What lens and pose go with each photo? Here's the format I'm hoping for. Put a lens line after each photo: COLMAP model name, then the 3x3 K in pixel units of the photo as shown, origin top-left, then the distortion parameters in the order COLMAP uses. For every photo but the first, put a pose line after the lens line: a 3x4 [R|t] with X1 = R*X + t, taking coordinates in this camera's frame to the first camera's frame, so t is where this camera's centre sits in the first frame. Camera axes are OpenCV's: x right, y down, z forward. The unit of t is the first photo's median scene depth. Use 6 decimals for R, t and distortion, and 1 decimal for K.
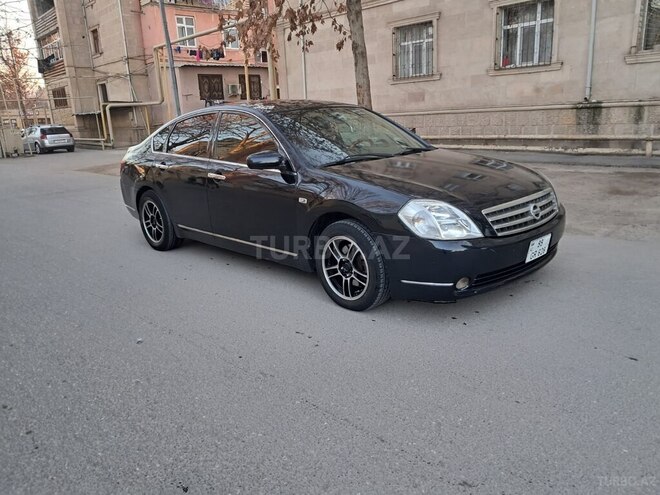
lens RADIAL K [[510.2, 0, 339.4], [0, 510.2, 234.1], [0, 0, 1]] dist [0.008460, -0.005159]
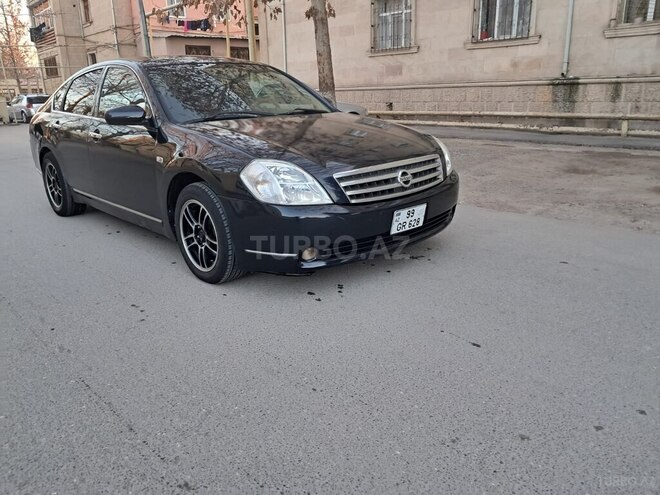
lens RADIAL K [[515.5, 0, 328.0], [0, 515.5, 225.1], [0, 0, 1]] dist [-0.002097, 0.008421]
pose [[0.999389, 0.028269, -0.020536, 0.068842], [-0.027800, 0.999354, 0.022784, 0.005414], [0.021167, -0.022199, 0.999529, 0.024697]]
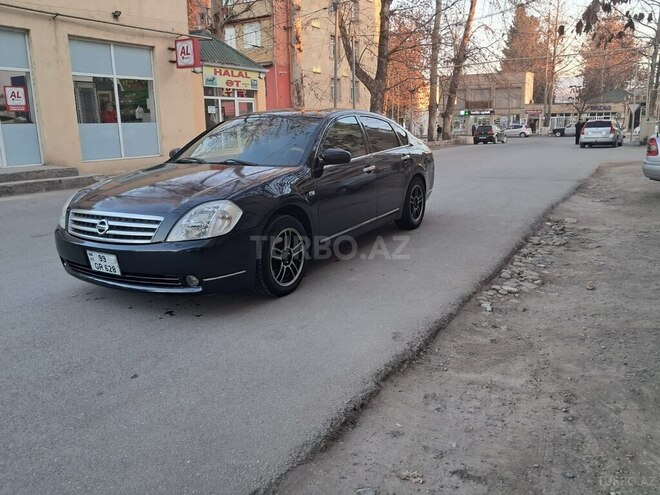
lens RADIAL K [[519.5, 0, 339.2], [0, 519.5, 216.2], [0, 0, 1]] dist [0.010344, -0.003506]
pose [[0.298839, 0.210557, -0.930785, 0.381938], [-0.218059, 0.964617, 0.148200, -0.082653], [0.929056, 0.158679, 0.334179, 0.276794]]
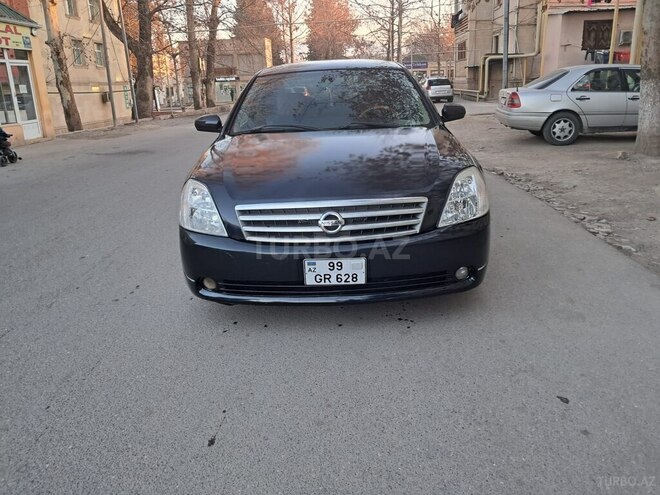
lens RADIAL K [[515.5, 0, 328.0], [0, 515.5, 225.1], [0, 0, 1]] dist [-0.002097, 0.008421]
pose [[0.707315, 0.208683, -0.675394, 0.224299], [-0.160550, 0.977888, 0.134010, -0.035266], [0.688425, 0.013647, 0.725179, 0.116580]]
